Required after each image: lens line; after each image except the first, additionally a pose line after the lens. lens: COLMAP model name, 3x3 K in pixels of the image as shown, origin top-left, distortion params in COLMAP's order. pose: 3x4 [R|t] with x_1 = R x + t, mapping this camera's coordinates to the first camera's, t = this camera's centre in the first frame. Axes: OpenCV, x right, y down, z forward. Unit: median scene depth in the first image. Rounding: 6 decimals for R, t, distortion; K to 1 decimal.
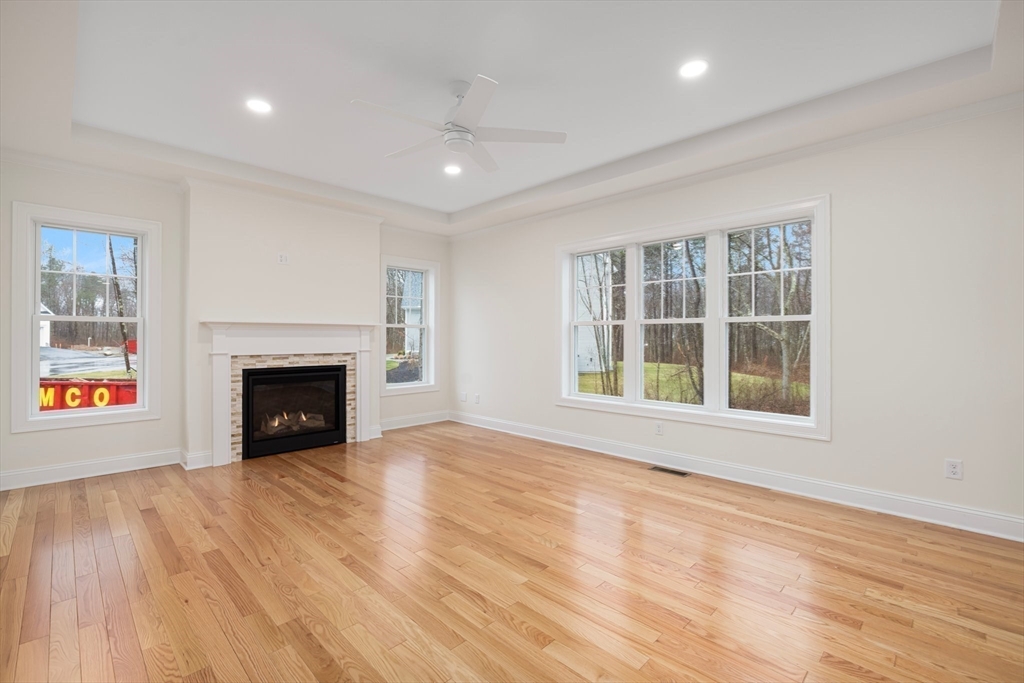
lens RADIAL K [[456.1, 0, 503.7], [0, 456.1, 339.5], [0, 0, 1]] dist [-0.013761, 0.001145]
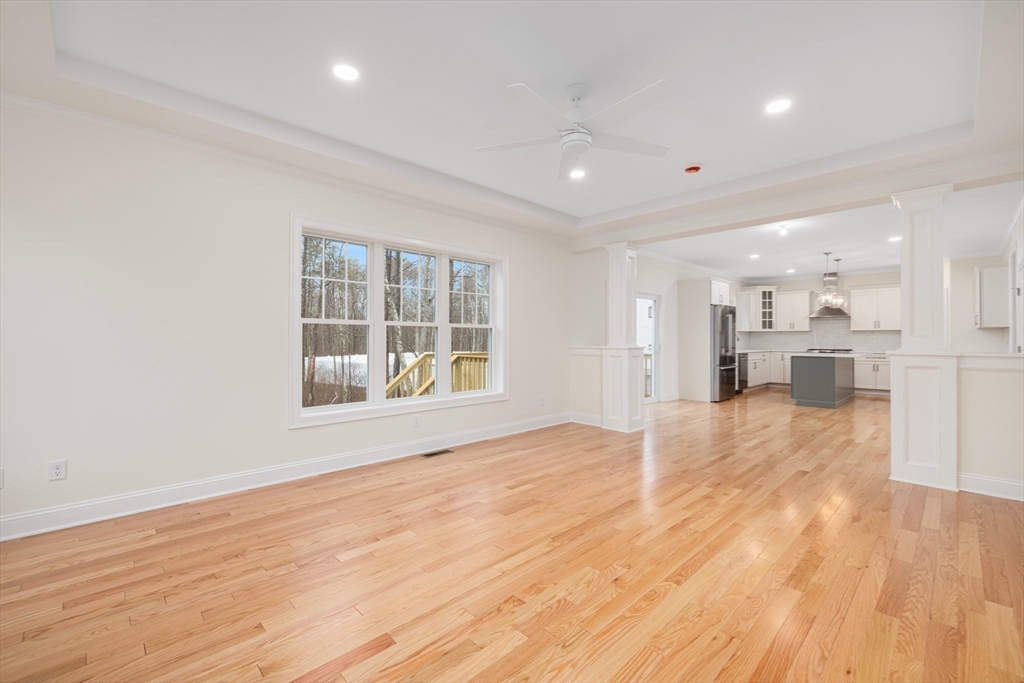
lens RADIAL K [[435.3, 0, 509.9], [0, 435.3, 333.4], [0, 0, 1]] dist [0.002382, -0.000815]
pose [[0.004134, 0.011742, 0.999923, -0.771039], [0.002465, 0.999928, -0.011752, -0.004755], [-0.999988, 0.002513, 0.004105, 0.828881]]
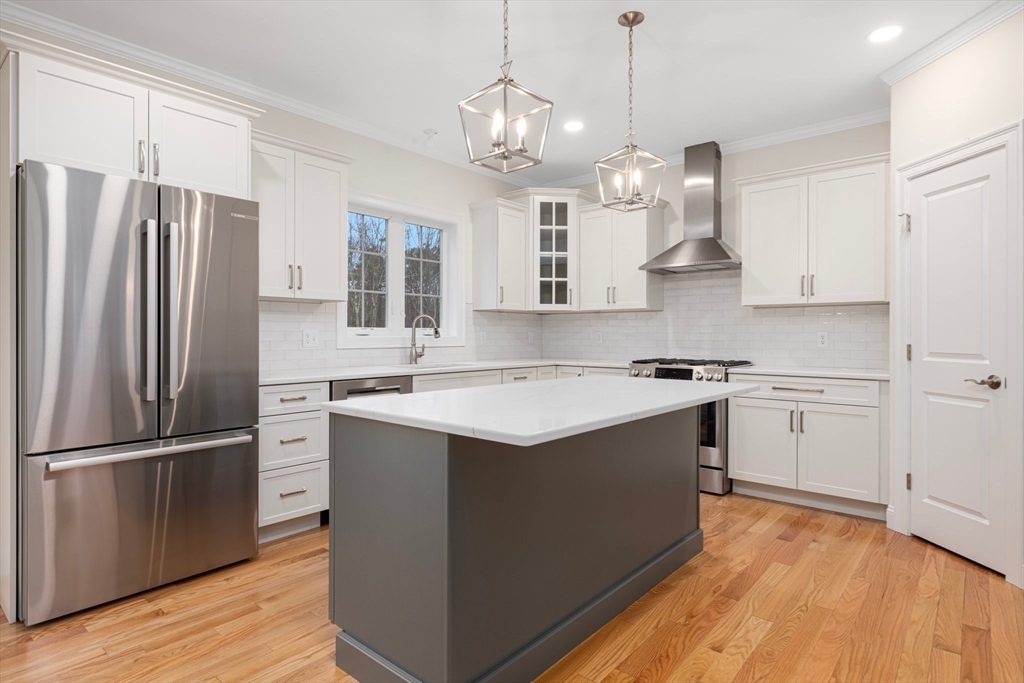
lens RADIAL K [[546.7, 0, 507.0], [0, 546.7, 337.2], [0, 0, 1]] dist [-0.005237, -0.000485]
pose [[-0.074766, -0.008524, 0.997165, 0.765367], [0.006063, 0.999941, 0.009002, 0.004012], [-0.997183, 0.006719, -0.074710, -0.633671]]
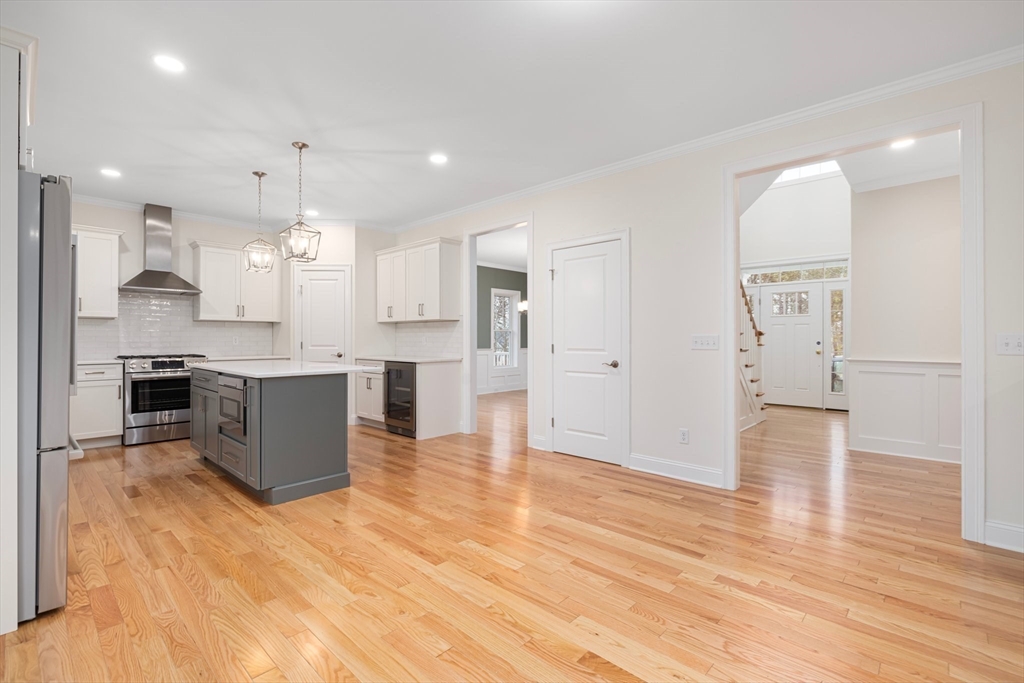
lens RADIAL K [[456.1, 0, 504.7], [0, 456.1, 338.2], [0, 0, 1]] dist [-0.013761, 0.001145]
pose [[-0.999371, -0.002872, -0.035356, 0.892289], [-0.002949, 0.999993, 0.002119, 0.007183], [0.035350, 0.002222, -0.999373, 0.323307]]
